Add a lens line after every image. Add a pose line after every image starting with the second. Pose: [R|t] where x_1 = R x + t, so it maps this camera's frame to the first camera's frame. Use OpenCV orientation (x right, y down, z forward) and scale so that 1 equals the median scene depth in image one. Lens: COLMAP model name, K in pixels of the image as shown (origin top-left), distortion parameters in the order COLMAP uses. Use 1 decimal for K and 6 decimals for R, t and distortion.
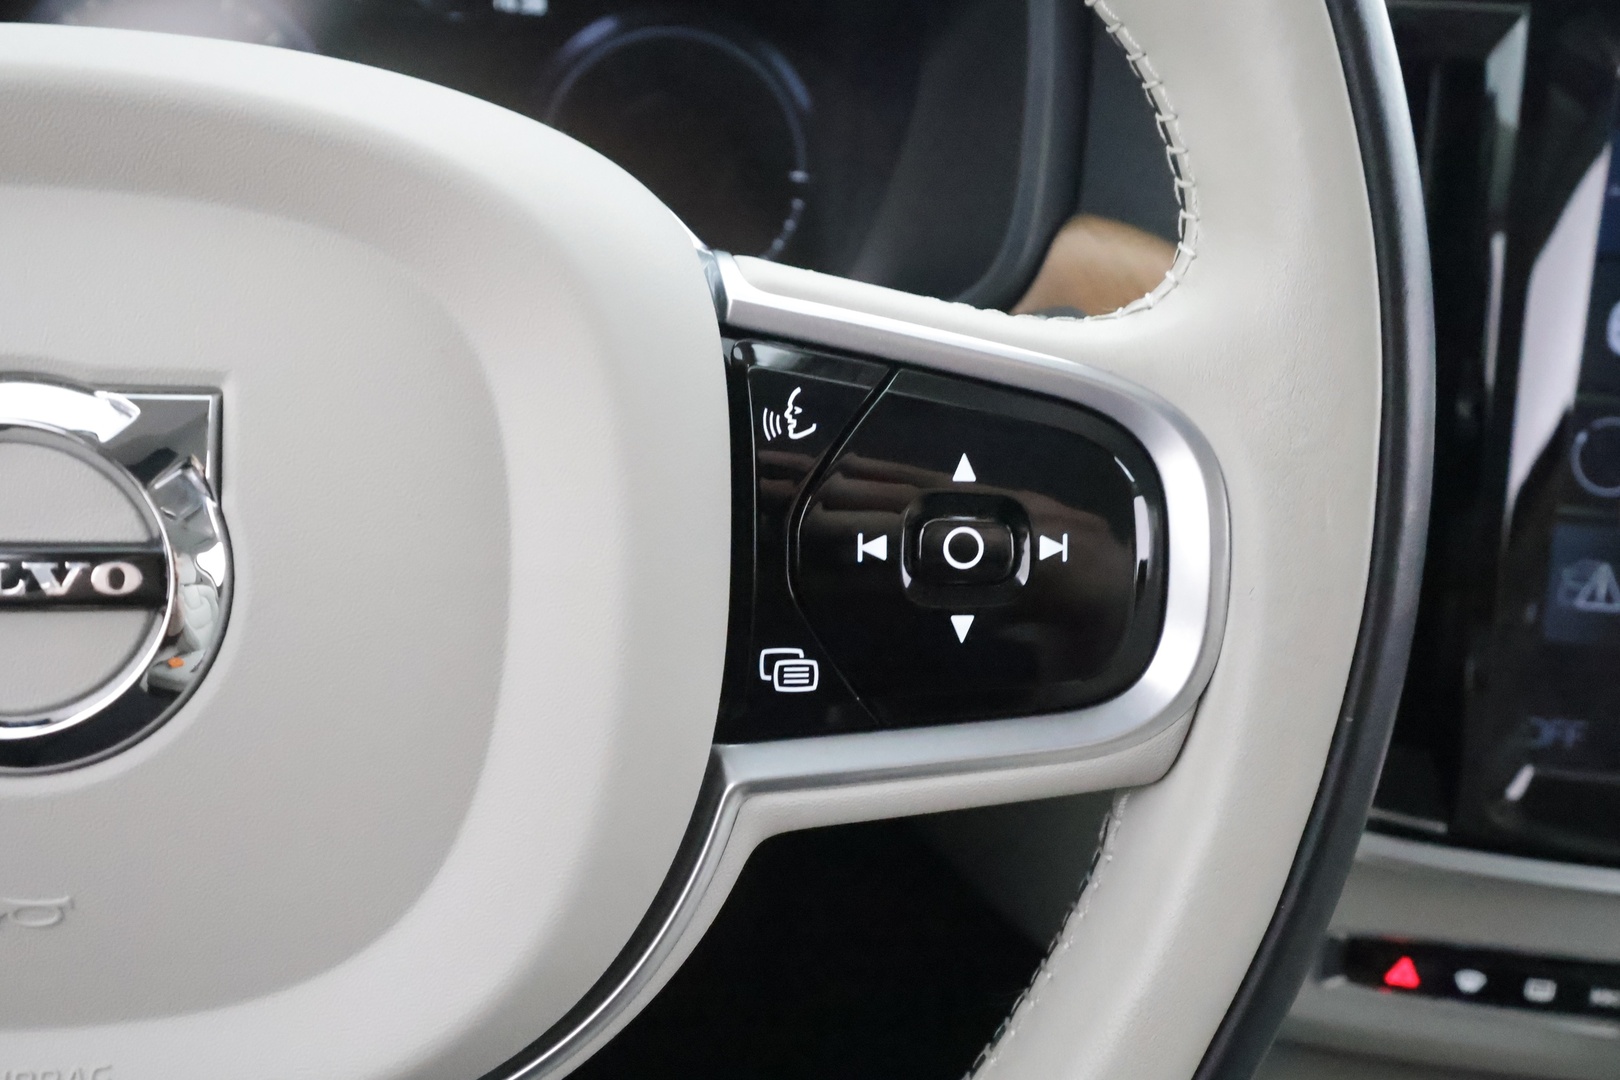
lens RADIAL K [[1319.6, 0, 816.8], [0, 1319.6, 581.3], [0, 0, 1]] dist [-0.013439, -0.005544]
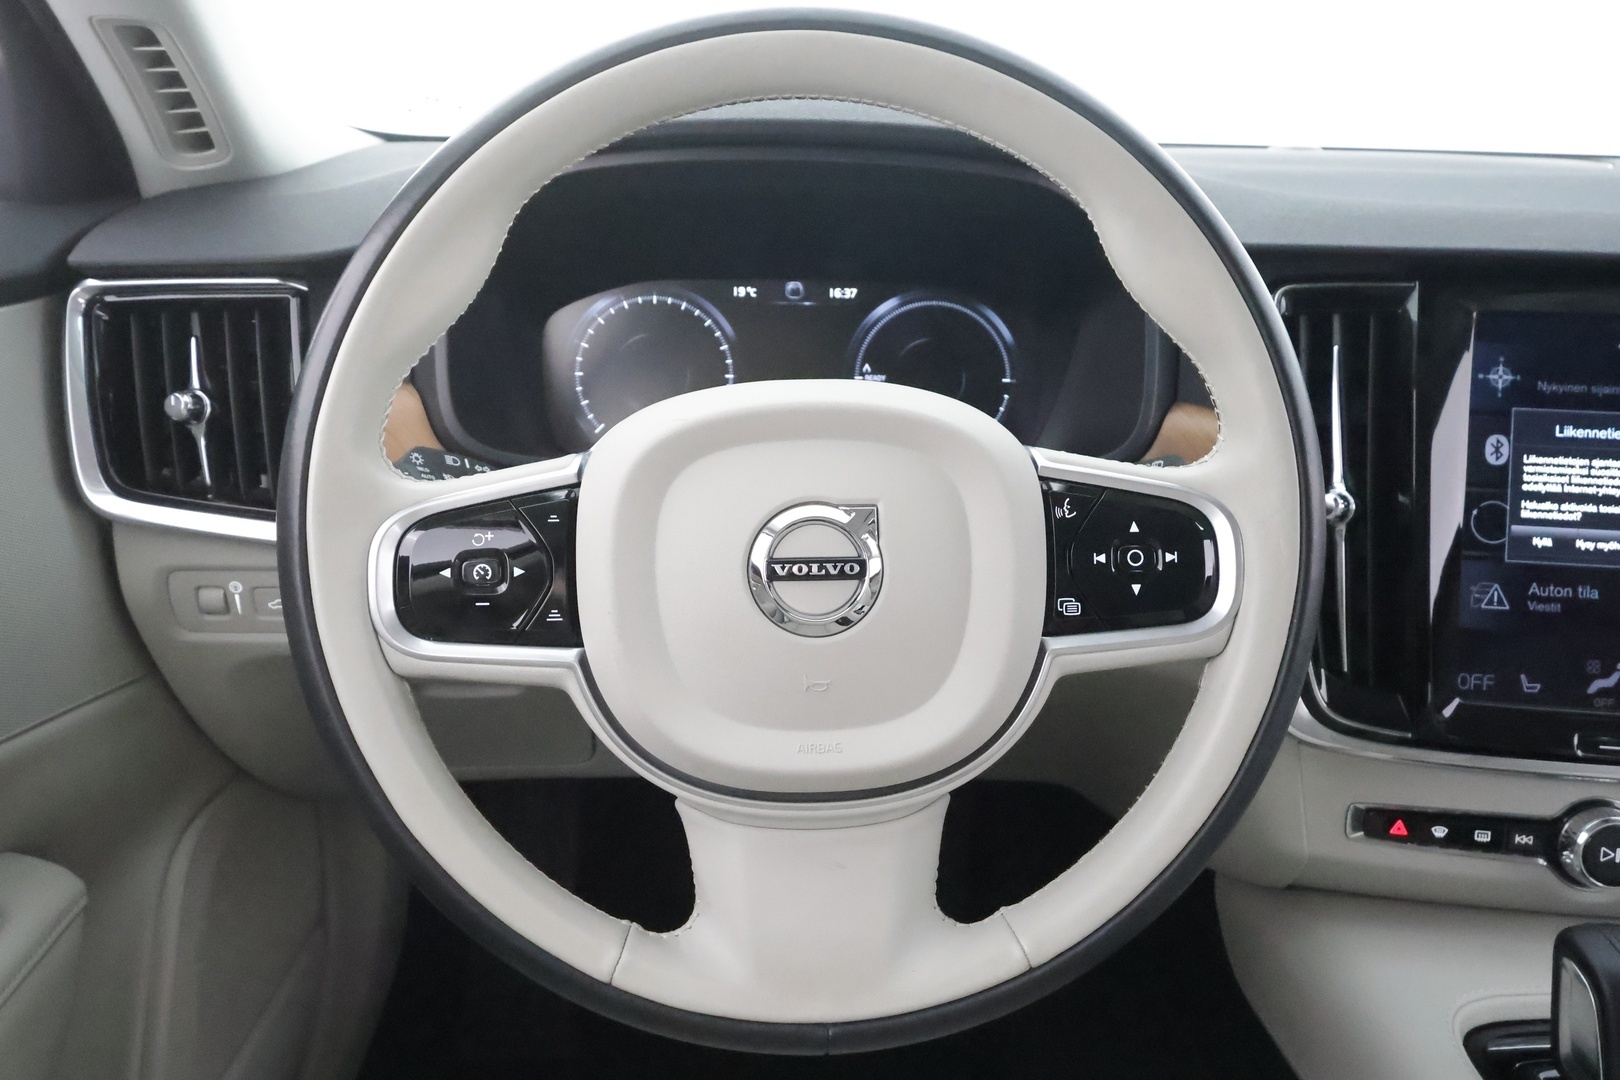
lens RADIAL K [[1251.6, 0, 810.0], [0, 1251.6, 540.0], [0, 0, 1]] dist [0.010458, 0.003169]
pose [[0.994240, -0.035015, -0.101292, -0.269170], [0.022167, 0.991873, -0.125285, 0.230826], [0.104856, 0.122318, 0.986936, -1.469080]]
